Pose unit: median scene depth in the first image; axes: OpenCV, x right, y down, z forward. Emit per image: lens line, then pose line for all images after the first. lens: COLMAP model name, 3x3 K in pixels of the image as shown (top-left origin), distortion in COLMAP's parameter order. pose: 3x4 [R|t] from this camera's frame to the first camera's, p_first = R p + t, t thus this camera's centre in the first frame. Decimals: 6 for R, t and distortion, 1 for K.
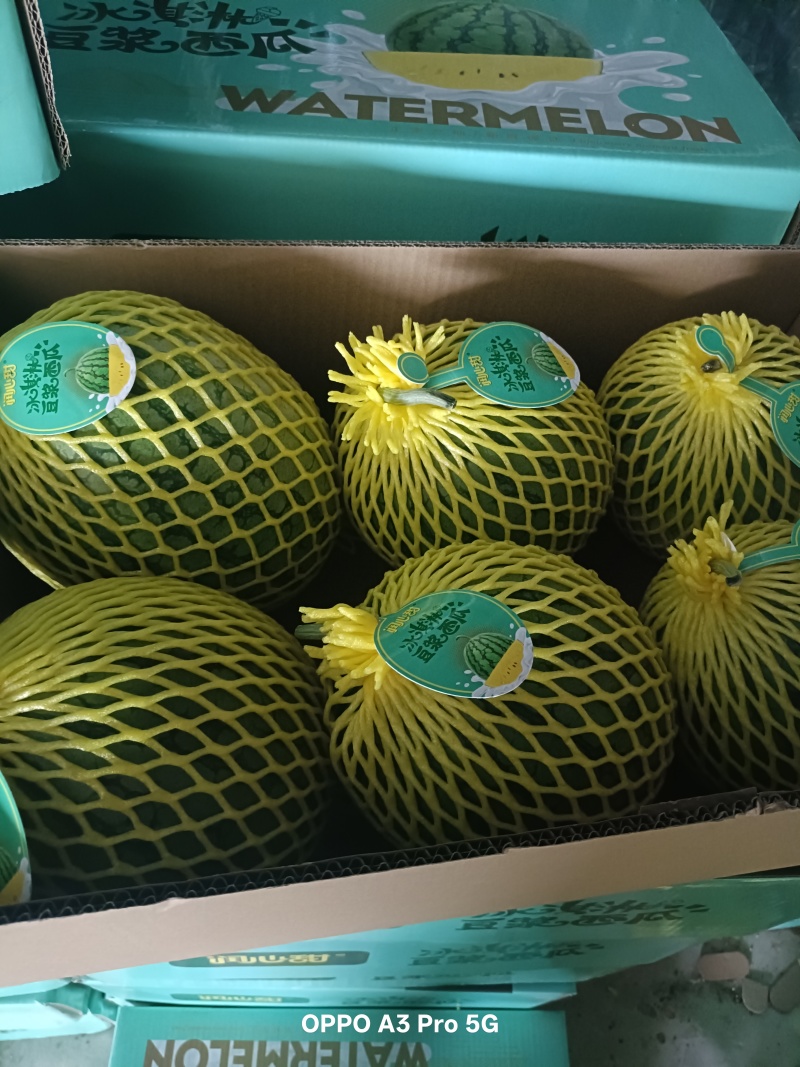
lens RADIAL K [[789.8, 0, 400.1], [0, 789.8, 532.8], [0, 0, 1]] dist [-0.012183, 0.006141]
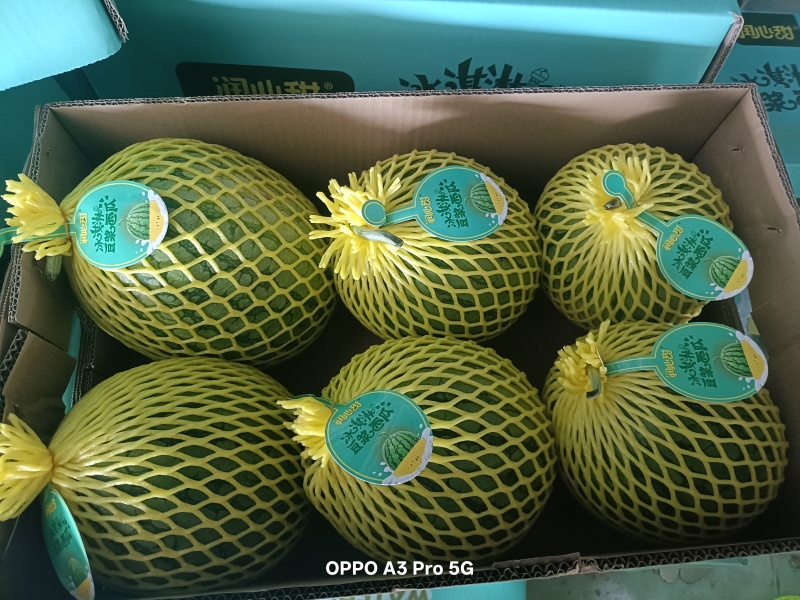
lens RADIAL K [[592.2, 0, 401.5], [0, 592.2, 295.5], [0, 0, 1]] dist [-0.012183, 0.006141]
pose [[0.994632, 0.042103, -0.094525, 0.170386], [-0.024400, 0.983151, 0.181158, -0.263546], [0.100560, -0.177879, 0.978901, -0.003434]]
